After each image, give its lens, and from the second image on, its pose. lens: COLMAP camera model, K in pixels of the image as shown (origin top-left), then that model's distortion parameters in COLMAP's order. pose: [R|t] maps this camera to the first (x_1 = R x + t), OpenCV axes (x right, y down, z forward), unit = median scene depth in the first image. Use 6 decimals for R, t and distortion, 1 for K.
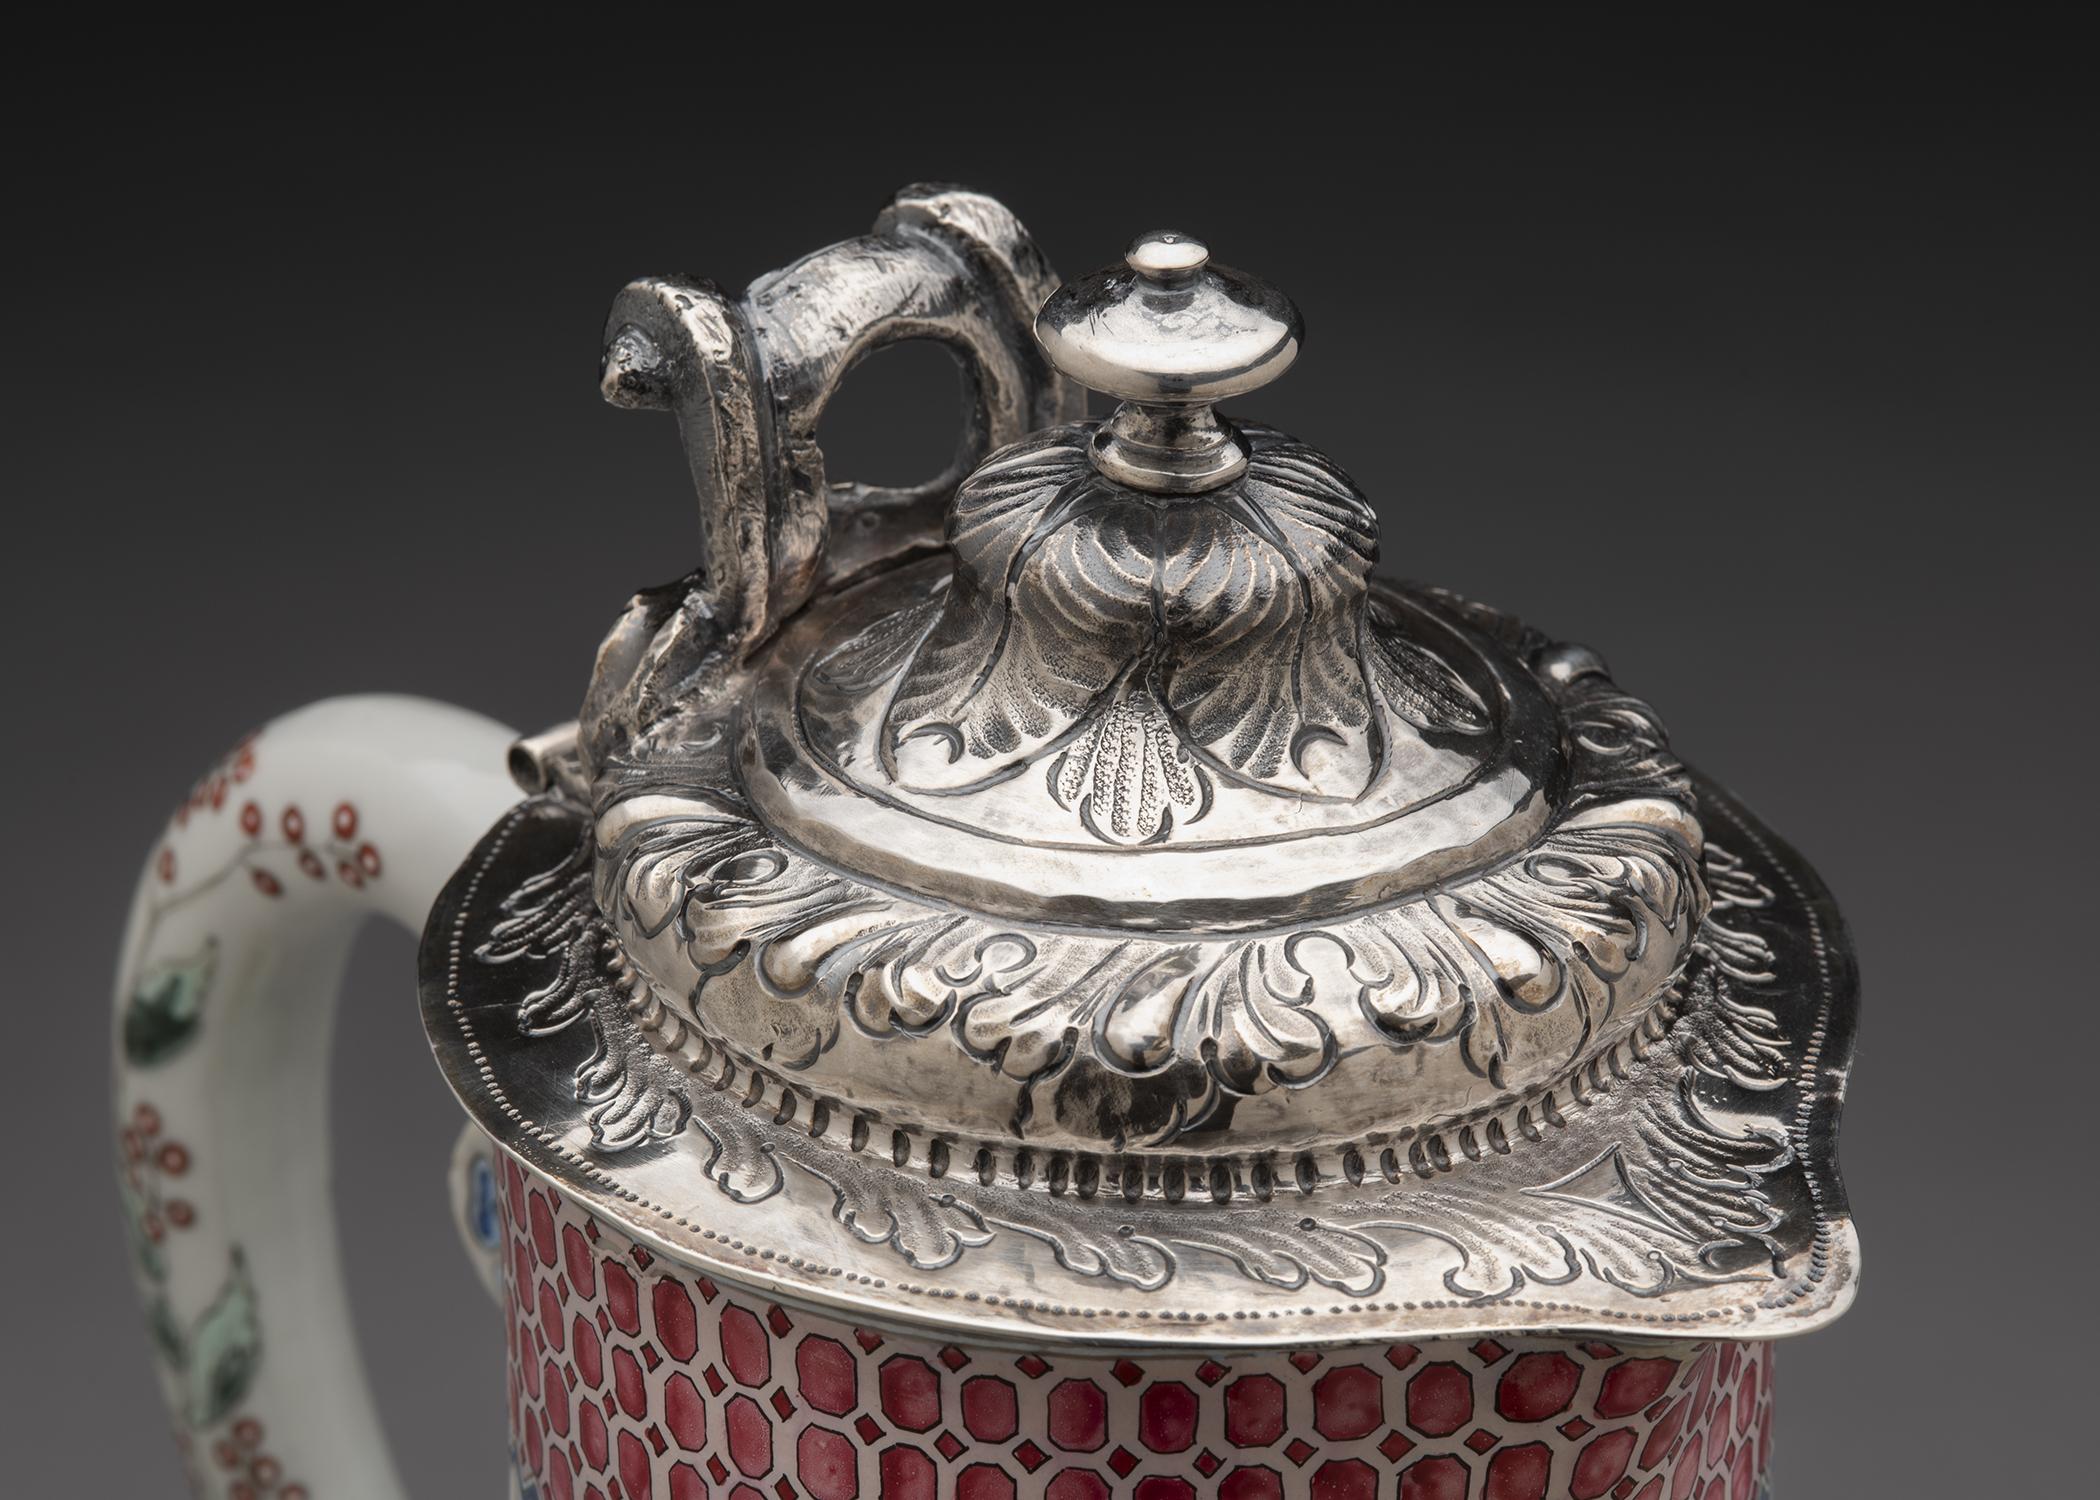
lens RADIAL K [[7119.3, 0, 1050.0], [0, 7119.3, 750.0], [0, 0, 1]] dist [0.153650, 0.357960]
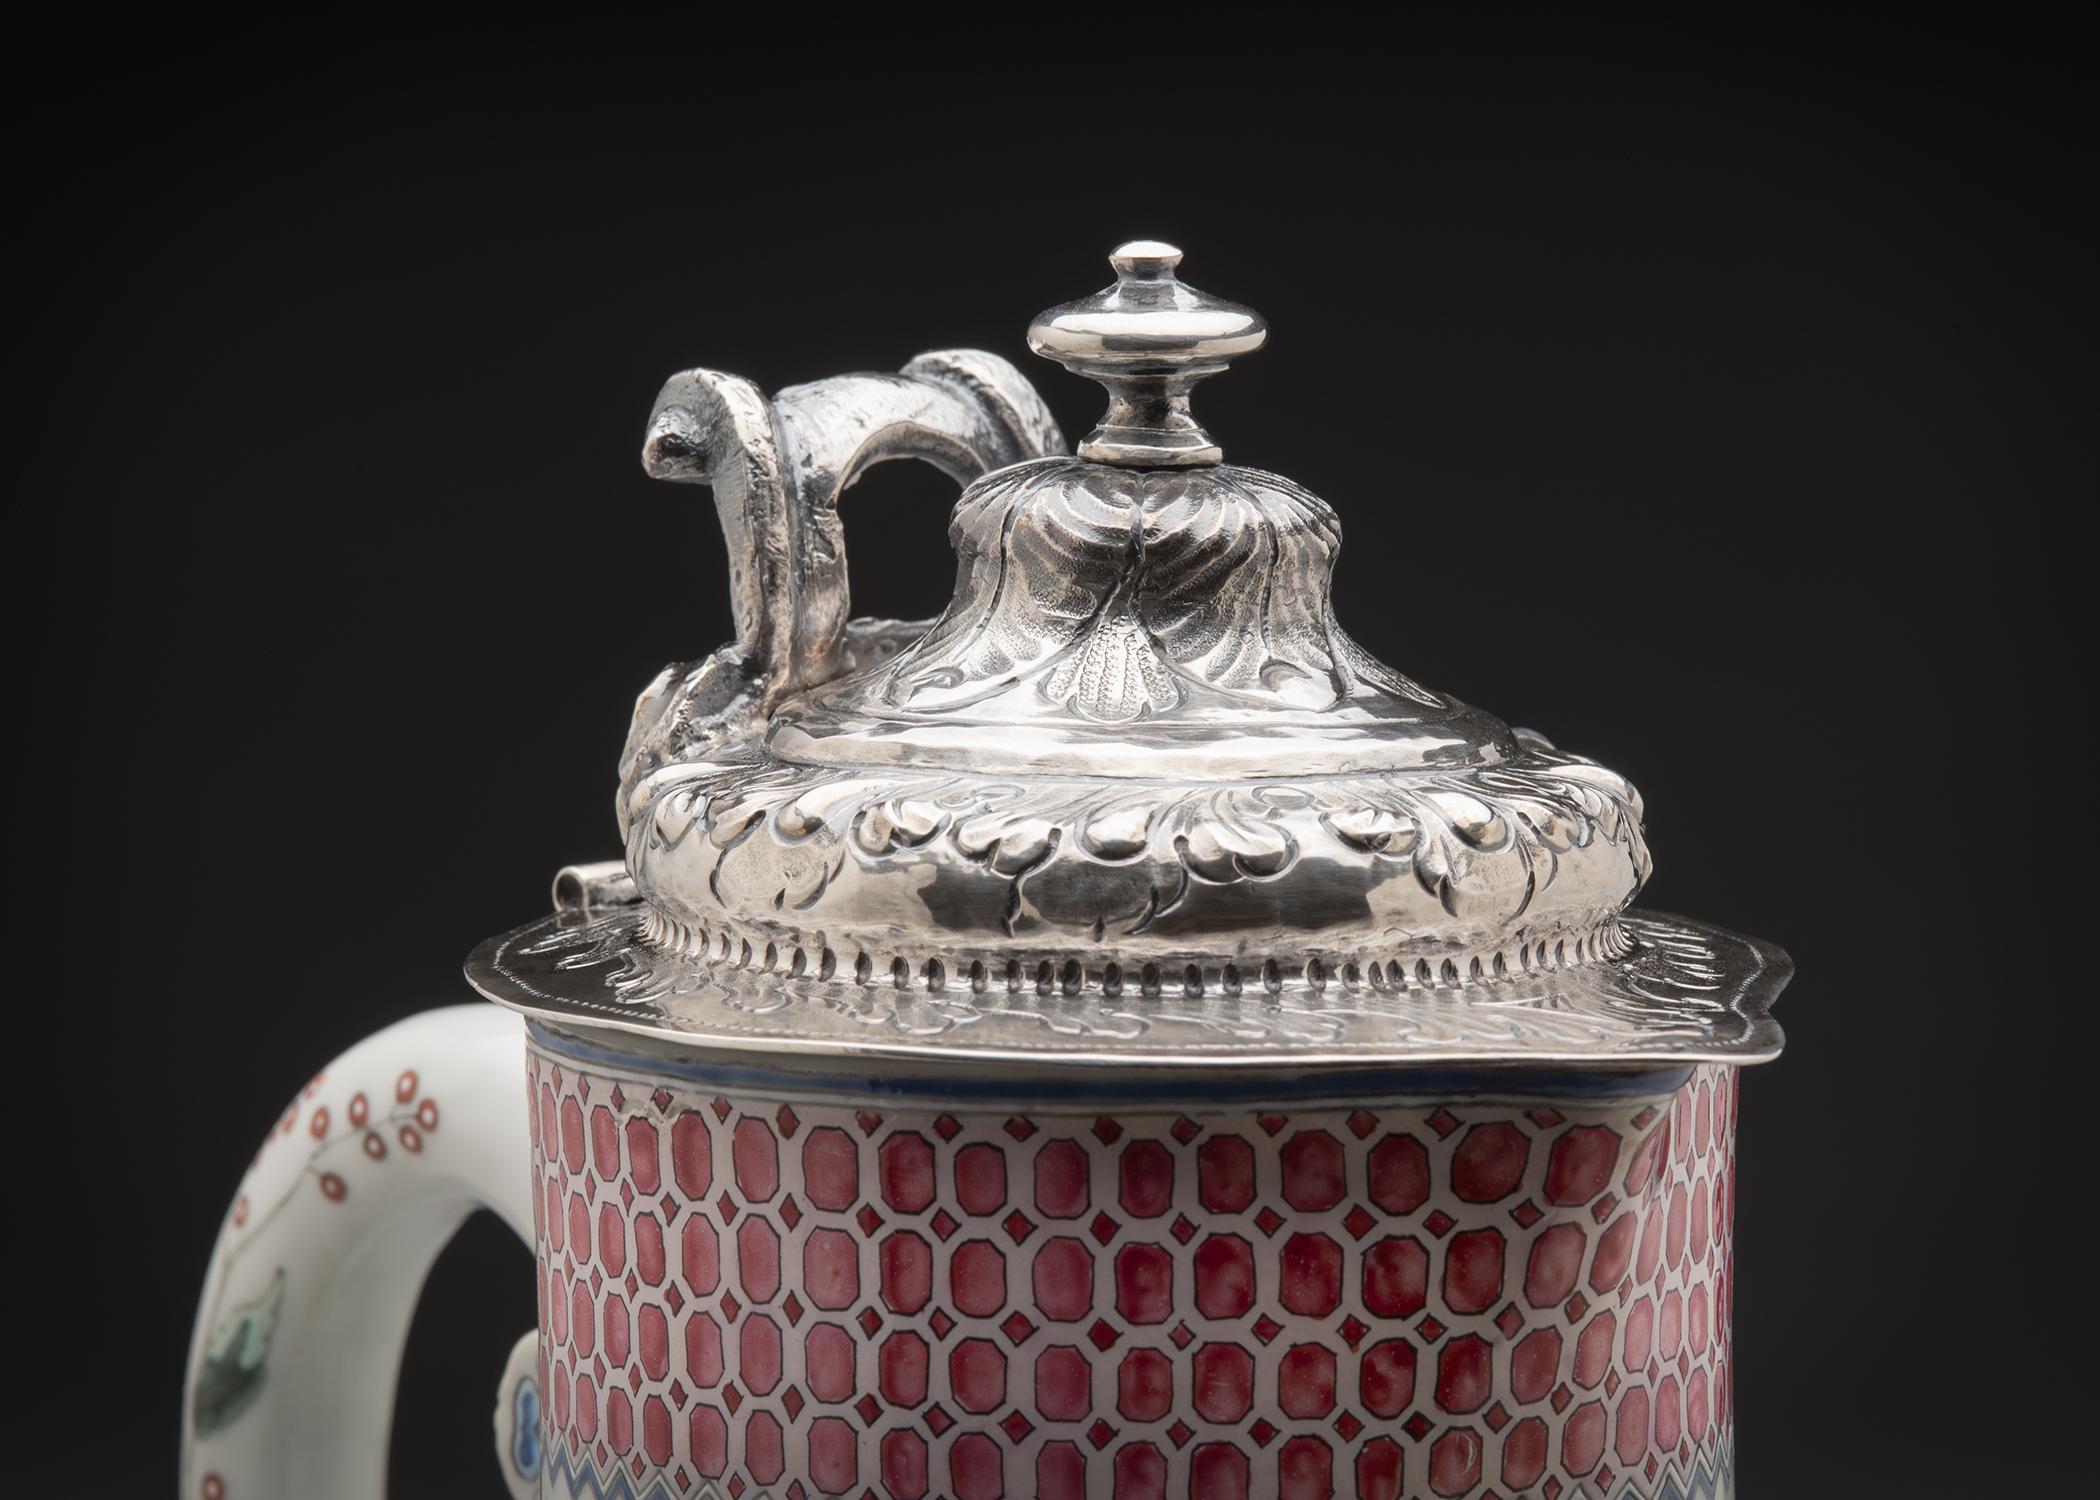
lens RADIAL K [[7119.3, 0, 1050.0], [0, 7119.3, 750.0], [0, 0, 1]] dist [0.153650, 0.357960]
pose [[0.999825, -0.005913, -0.017744, 0.021199], [-0.000128, 0.946522, -0.322638, 0.372576], [0.018702, 0.322584, 0.946356, -0.039350]]
